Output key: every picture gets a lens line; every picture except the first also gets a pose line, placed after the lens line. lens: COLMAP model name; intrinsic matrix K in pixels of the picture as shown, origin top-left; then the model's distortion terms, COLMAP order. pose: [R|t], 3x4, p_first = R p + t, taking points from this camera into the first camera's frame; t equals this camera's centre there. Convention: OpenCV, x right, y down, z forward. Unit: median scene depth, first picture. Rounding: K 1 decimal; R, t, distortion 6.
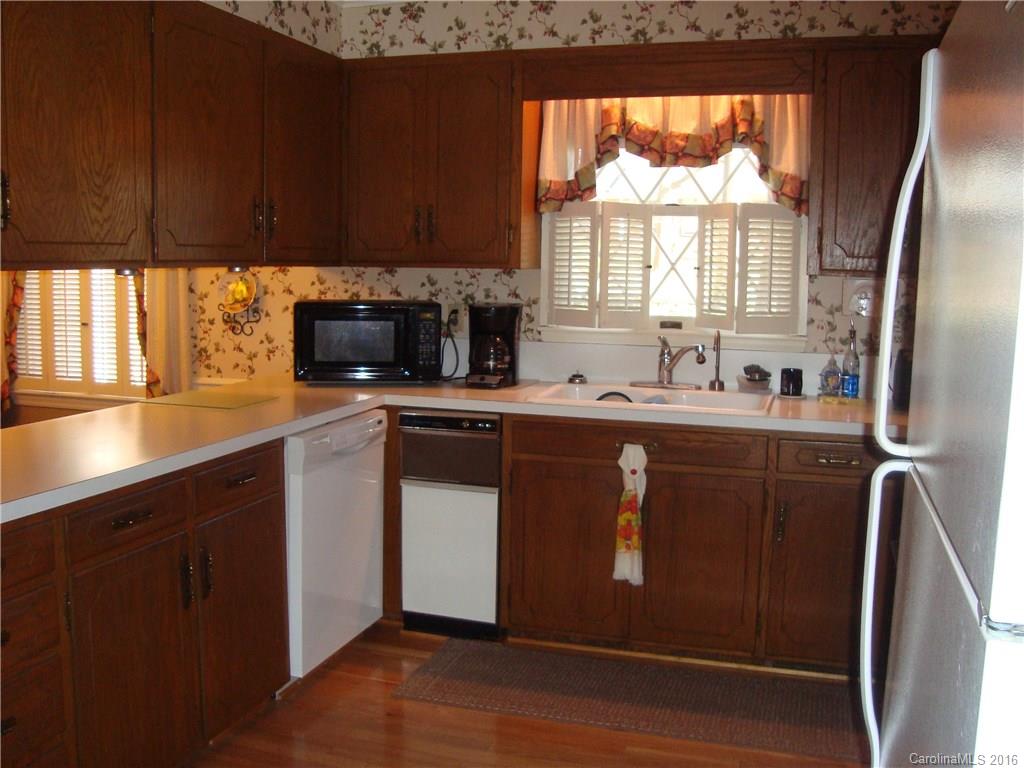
lens RADIAL K [[991.3, 0, 512.0], [0, 991.3, 384.0], [0, 0, 1]] dist [-0.217160, 0.233980]
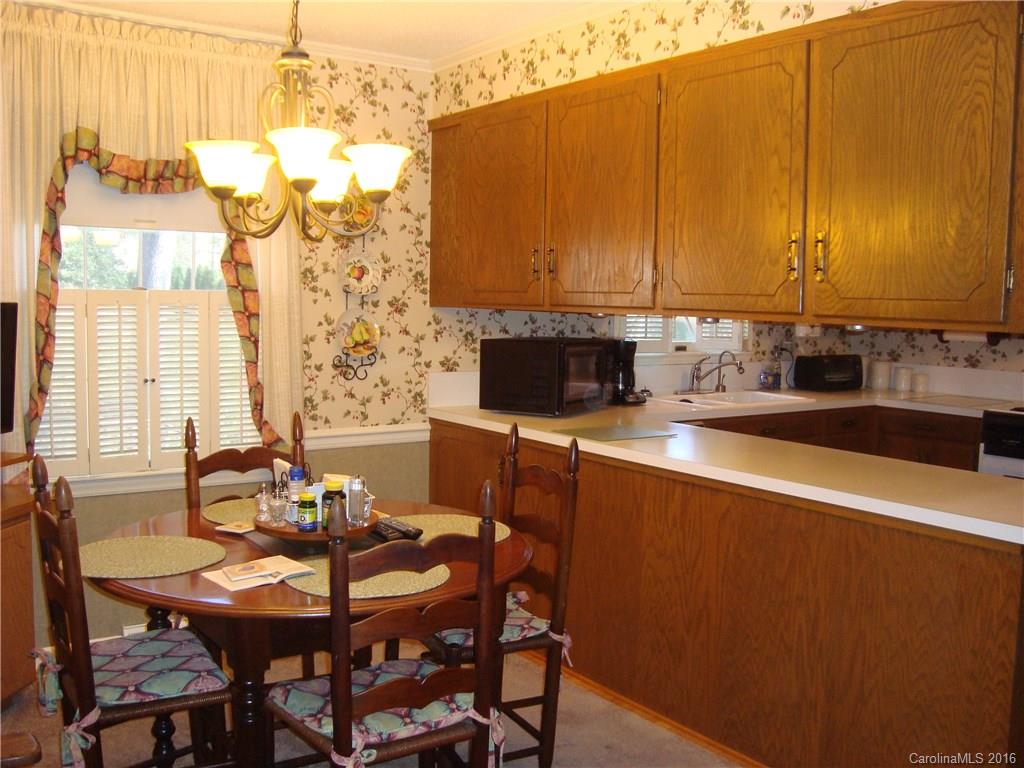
lens RADIAL K [[991.3, 0, 512.0], [0, 991.3, 384.0], [0, 0, 1]] dist [-0.217160, 0.233980]
pose [[0.610327, -0.067803, 0.789242, -0.934308], [0.092286, 0.995632, 0.014168, -0.046076], [-0.786755, 0.064189, 0.613918, 0.306897]]
